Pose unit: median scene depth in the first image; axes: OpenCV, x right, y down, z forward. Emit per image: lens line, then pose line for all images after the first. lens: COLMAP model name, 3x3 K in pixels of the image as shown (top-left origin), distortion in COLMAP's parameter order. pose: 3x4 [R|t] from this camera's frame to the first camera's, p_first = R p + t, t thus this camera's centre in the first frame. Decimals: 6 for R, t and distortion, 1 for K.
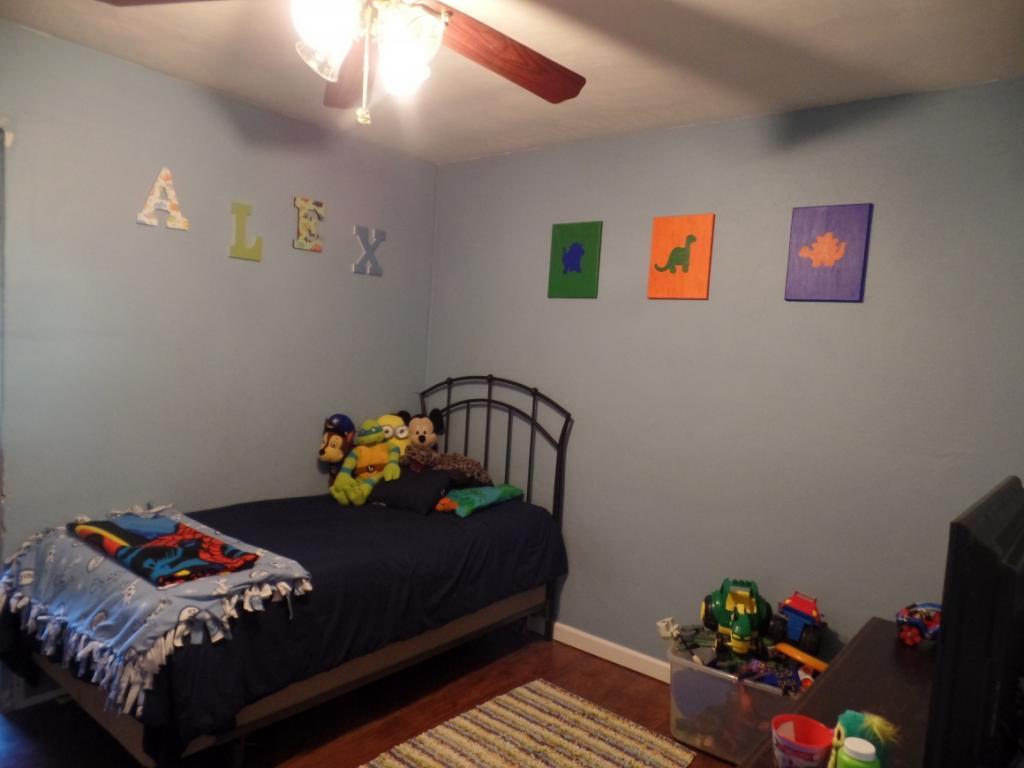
lens RADIAL K [[719.5, 0, 517.7], [0, 719.5, 386.3], [0, 0, 1]] dist [-0.002473, -0.003095]
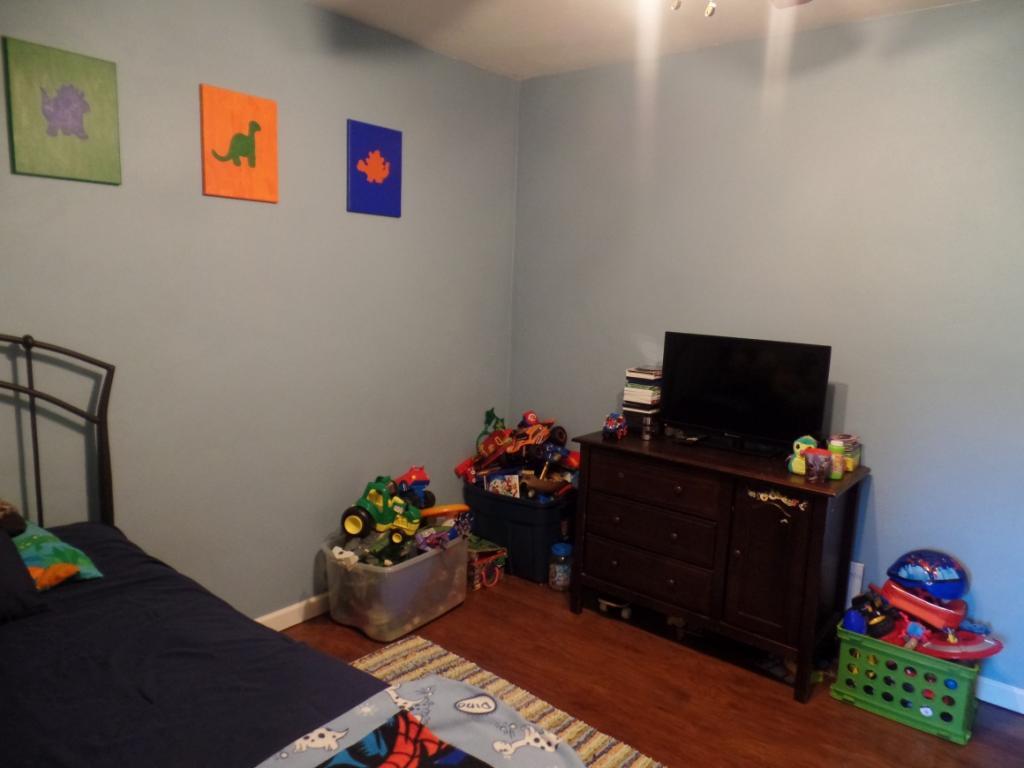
lens RADIAL K [[719.5, 0, 517.7], [0, 719.5, 386.3], [0, 0, 1]] dist [-0.002473, -0.003095]
pose [[0.006520, -0.222366, 0.974941, -0.629488], [0.015697, 0.974865, 0.222244, -0.092301], [-0.999856, 0.013855, 0.009846, 0.691997]]
